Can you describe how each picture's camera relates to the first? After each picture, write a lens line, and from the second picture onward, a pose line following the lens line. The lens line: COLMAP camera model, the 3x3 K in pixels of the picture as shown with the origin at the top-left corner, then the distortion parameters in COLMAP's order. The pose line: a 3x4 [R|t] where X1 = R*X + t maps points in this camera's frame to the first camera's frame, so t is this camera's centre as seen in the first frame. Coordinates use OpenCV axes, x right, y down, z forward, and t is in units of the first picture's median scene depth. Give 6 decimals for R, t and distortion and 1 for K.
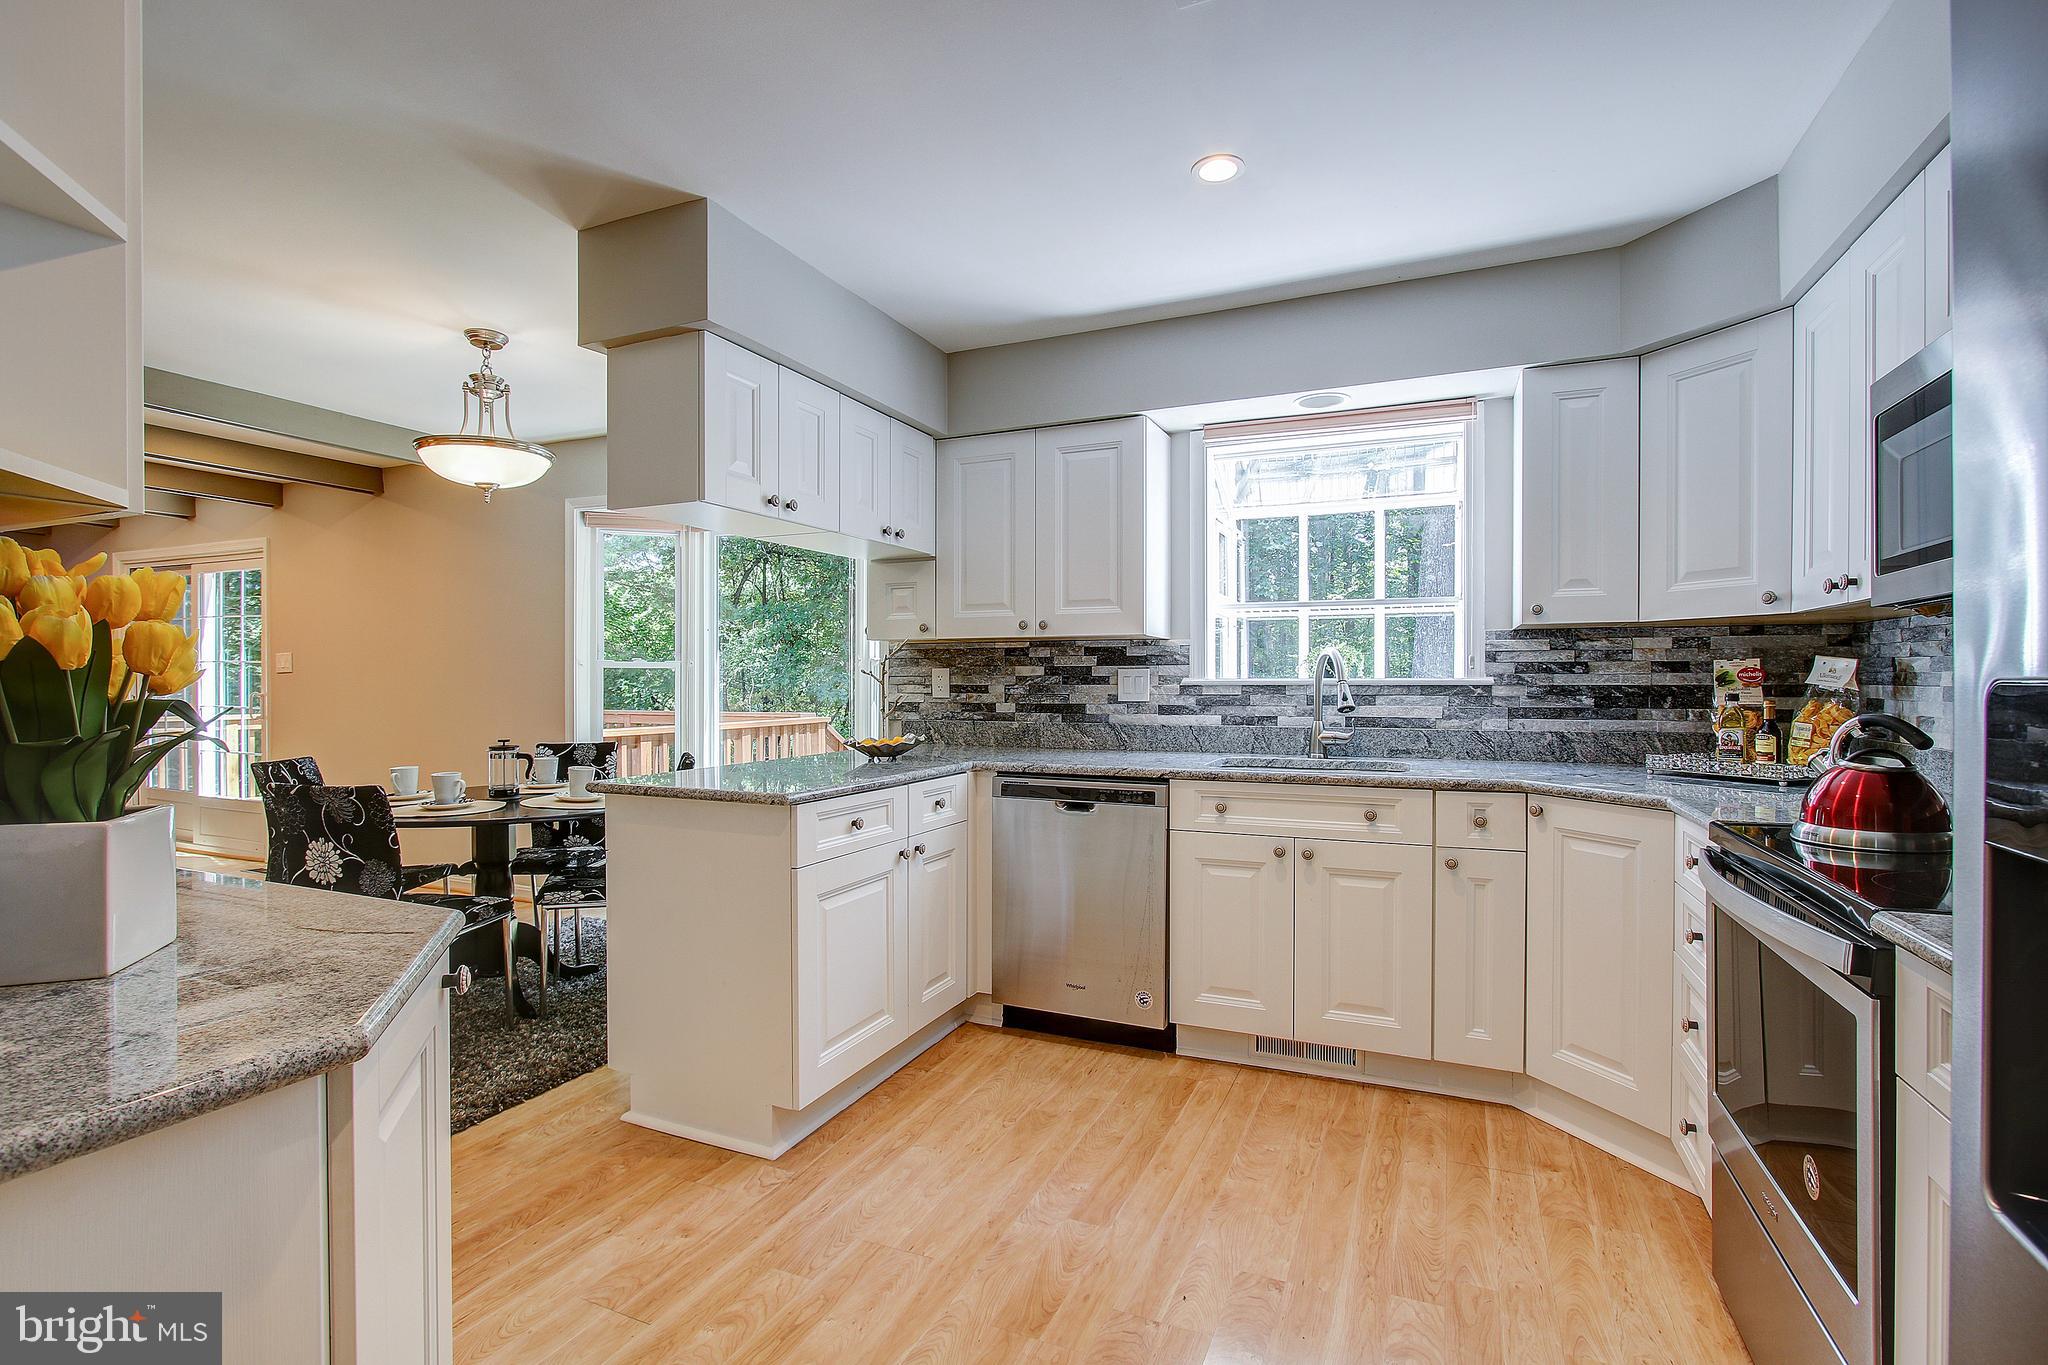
lens RADIAL K [[952.1, 0, 1026.8], [0, 952.1, 687.0], [0, 0, 1]] dist [-0.009887, 0.001109]
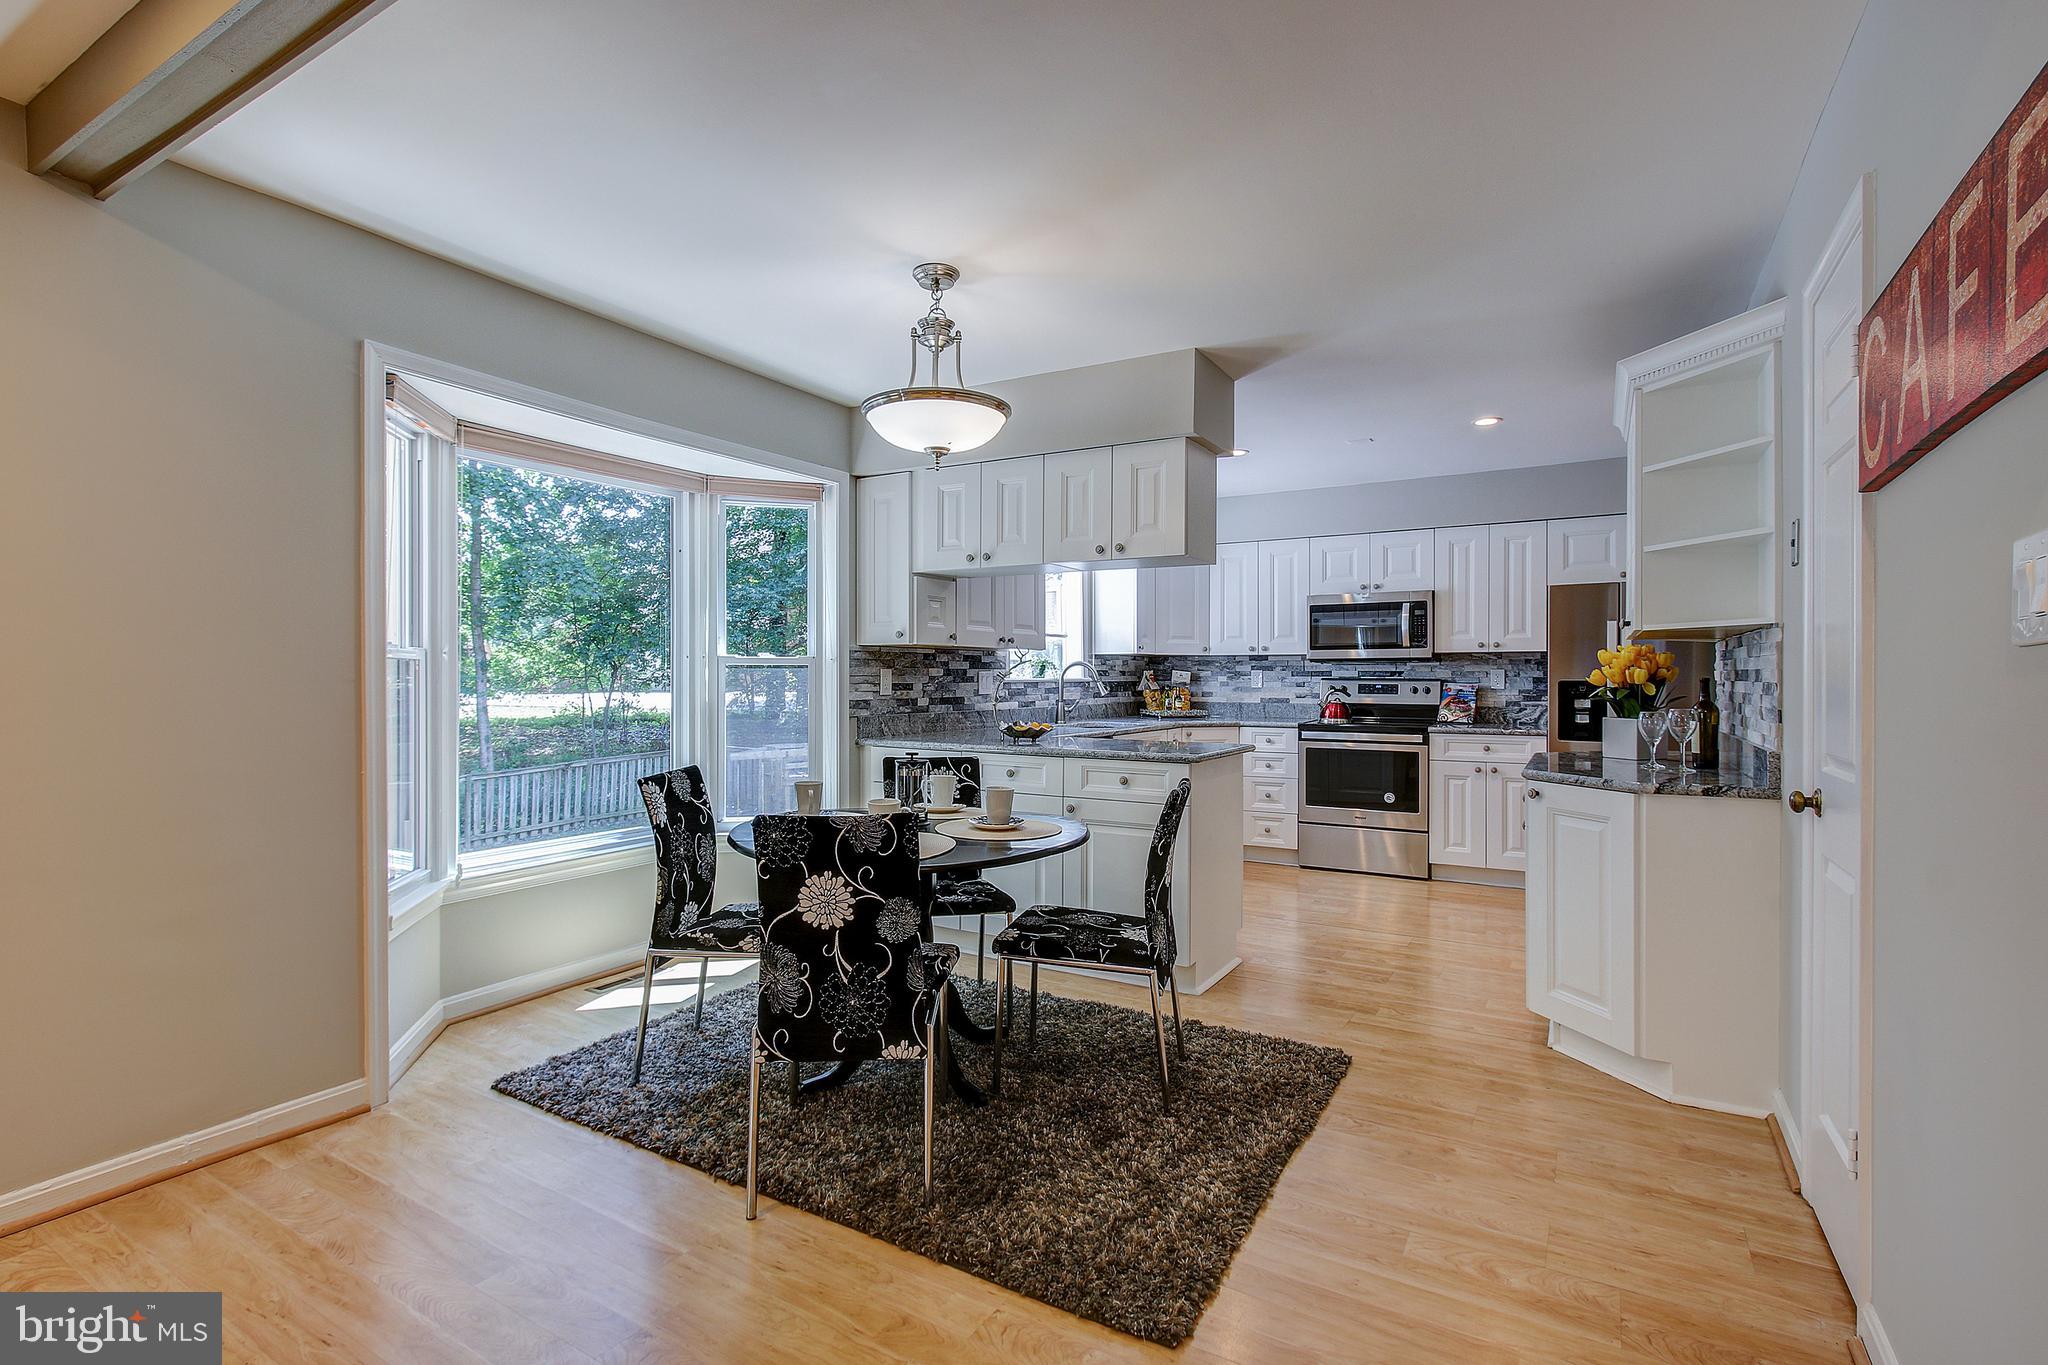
lens RADIAL K [[952.1, 0, 1036.9], [0, 952.1, 683.0], [0, 0, 1]] dist [-0.009887, 0.001109]
pose [[0.119429, -0.006179, 0.992823, -1.347006], [0.004095, 0.999975, 0.005731, -0.009645], [-0.992834, 0.003381, 0.119452, 0.777244]]
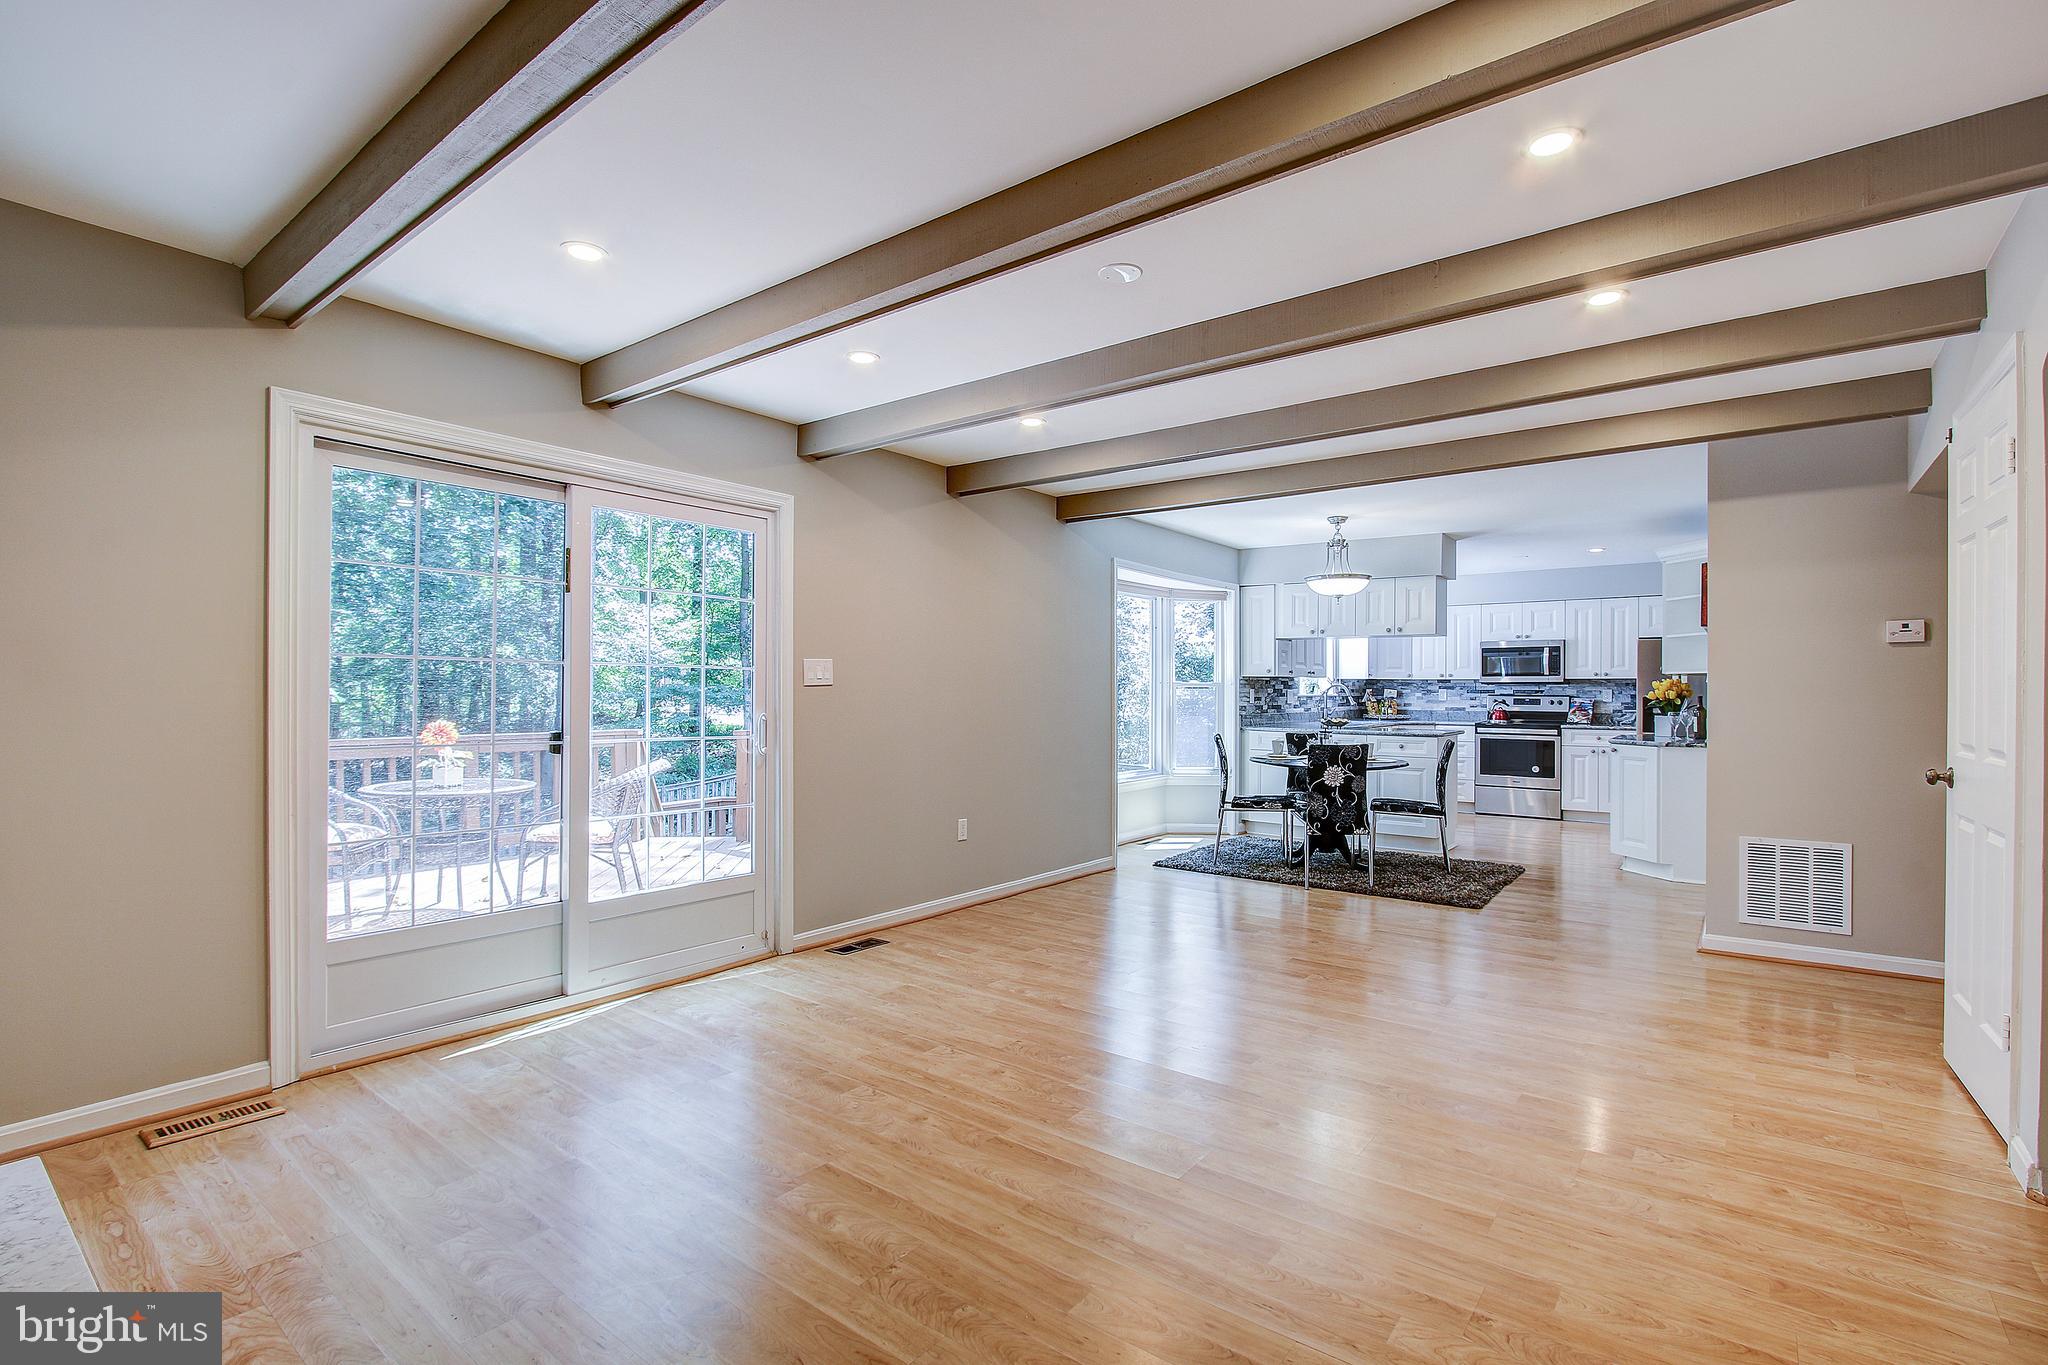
lens RADIAL K [[952.1, 0, 1044.3], [0, 952.1, 691.7], [0, 0, 1]] dist [-0.009887, 0.001109]
pose [[0.222815, -0.000716, 0.974861, -2.502713], [0.000818, 1.000000, 0.000548, -0.017169], [-0.974860, 0.000676, 0.222815, 1.107025]]
